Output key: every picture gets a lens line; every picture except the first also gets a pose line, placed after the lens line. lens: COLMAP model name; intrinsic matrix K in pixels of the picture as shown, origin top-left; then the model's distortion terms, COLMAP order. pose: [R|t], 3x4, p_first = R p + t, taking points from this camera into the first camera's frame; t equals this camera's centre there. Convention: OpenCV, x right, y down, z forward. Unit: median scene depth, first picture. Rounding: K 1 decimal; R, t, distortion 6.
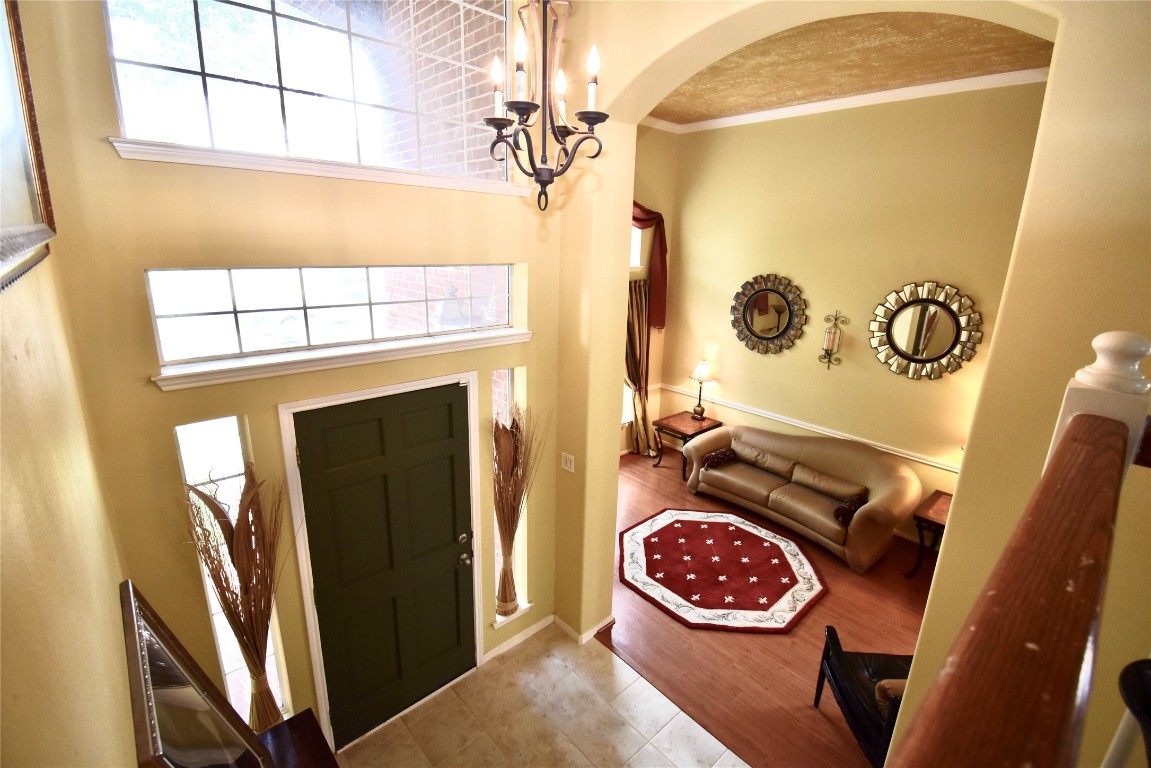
lens RADIAL K [[523.3, 0, 570.2], [0, 523.3, 386.1], [0, 0, 1]] dist [-0.011323, -0.012324]
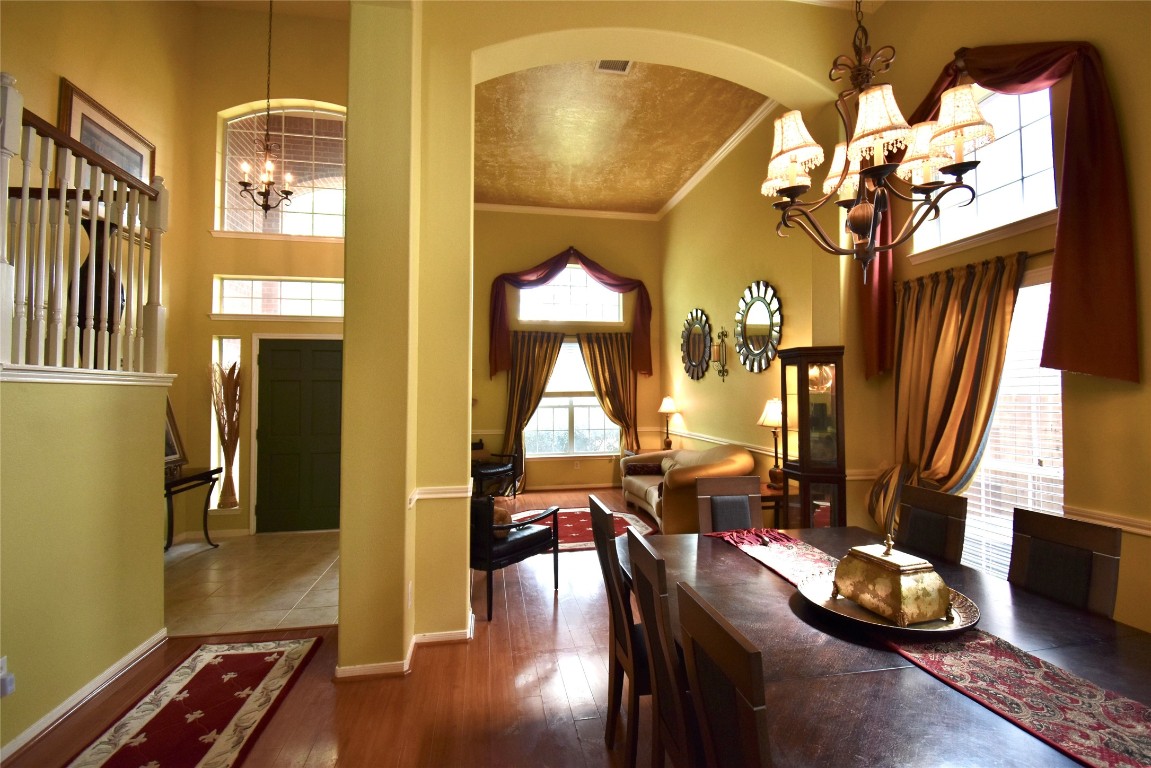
lens RADIAL K [[523.3, 0, 571.5], [0, 523.3, 381.1], [0, 0, 1]] dist [-0.011323, -0.012324]
pose [[0.861750, -0.029306, -0.506486, 0.844520], [-0.122738, 0.956631, -0.264182, 0.317963], [0.492262, 0.289823, 0.820780, -0.044806]]
